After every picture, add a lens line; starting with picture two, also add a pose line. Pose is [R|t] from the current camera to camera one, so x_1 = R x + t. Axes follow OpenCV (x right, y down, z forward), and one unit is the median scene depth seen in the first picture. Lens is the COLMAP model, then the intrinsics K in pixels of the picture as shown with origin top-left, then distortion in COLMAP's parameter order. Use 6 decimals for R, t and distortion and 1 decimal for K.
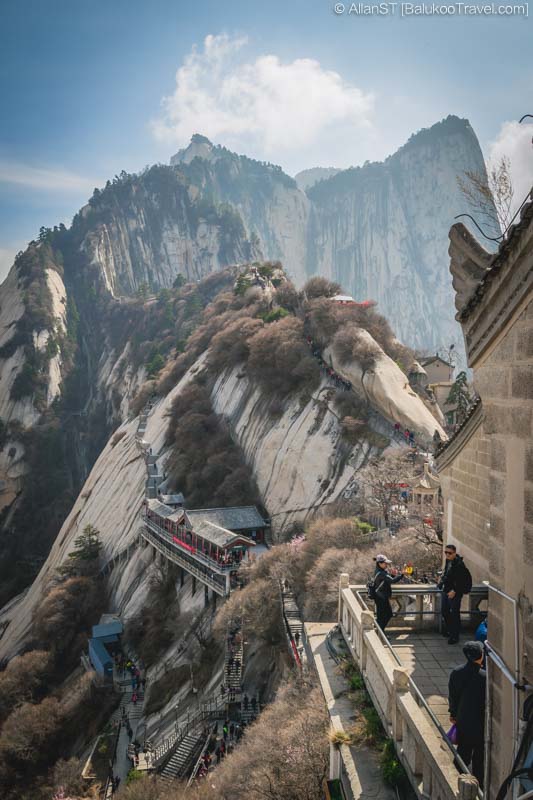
lens RADIAL K [[681.0, 0, 264.0], [0, 681.0, 430.2], [0, 0, 1]] dist [-0.006107, -0.001229]
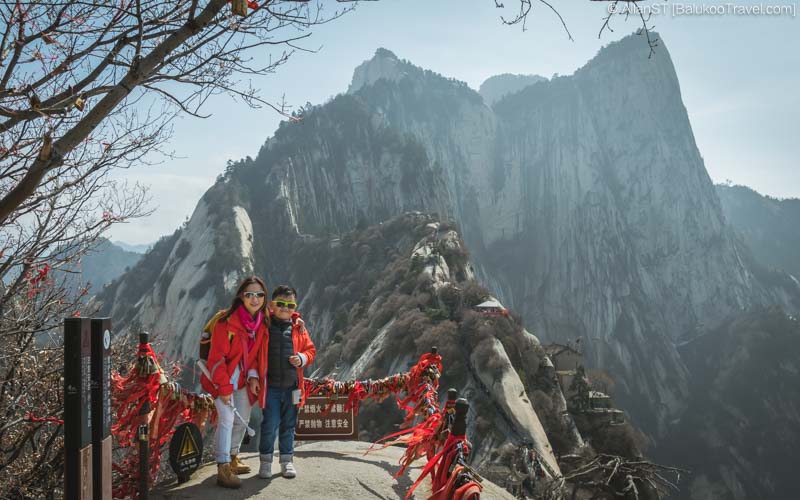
lens RADIAL K [[753.8, 0, 420.3], [0, 753.8, 278.0], [0, 0, 1]] dist [-0.039655, 0.001306]
pose [[0.998986, -0.002073, -0.044975, 0.014085], [-0.001688, 0.996513, -0.083417, -0.036059], [0.044991, 0.083408, 0.995499, -0.121675]]
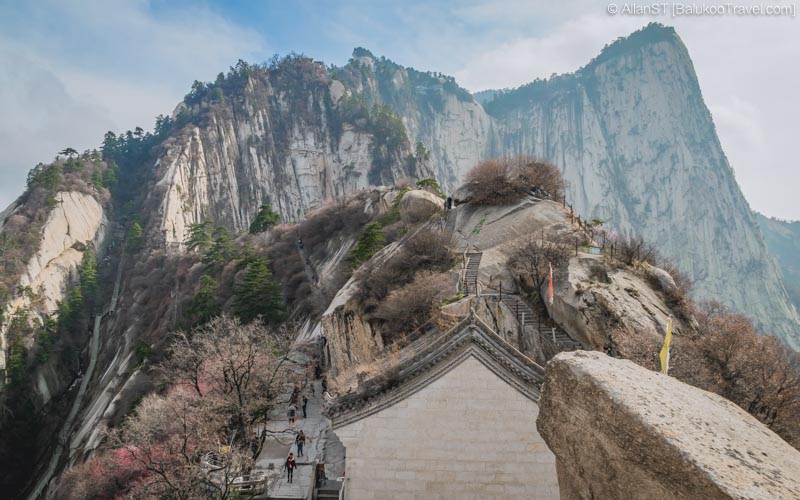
lens RADIAL K [[656.8, 0, 402.8], [0, 656.8, 232.2], [0, 0, 1]] dist [0.000923, 0.004720]
pose [[0.999119, 0.012027, -0.040217, -0.008111], [-0.018864, 0.984529, -0.174202, -0.117366], [0.037499, 0.174807, 0.983888, 0.490261]]
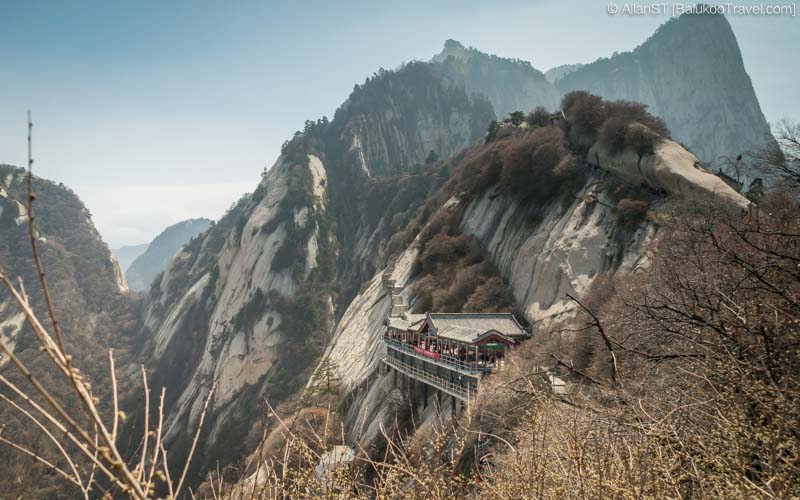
lens RADIAL K [[656.8, 0, 402.8], [0, 656.8, 232.2], [0, 0, 1]] dist [0.000923, 0.004720]
pose [[0.985363, -0.016725, -0.169647, -0.001447], [-0.006865, 0.990475, -0.137523, 0.026229], [0.170331, 0.136675, 0.975862, 0.036925]]
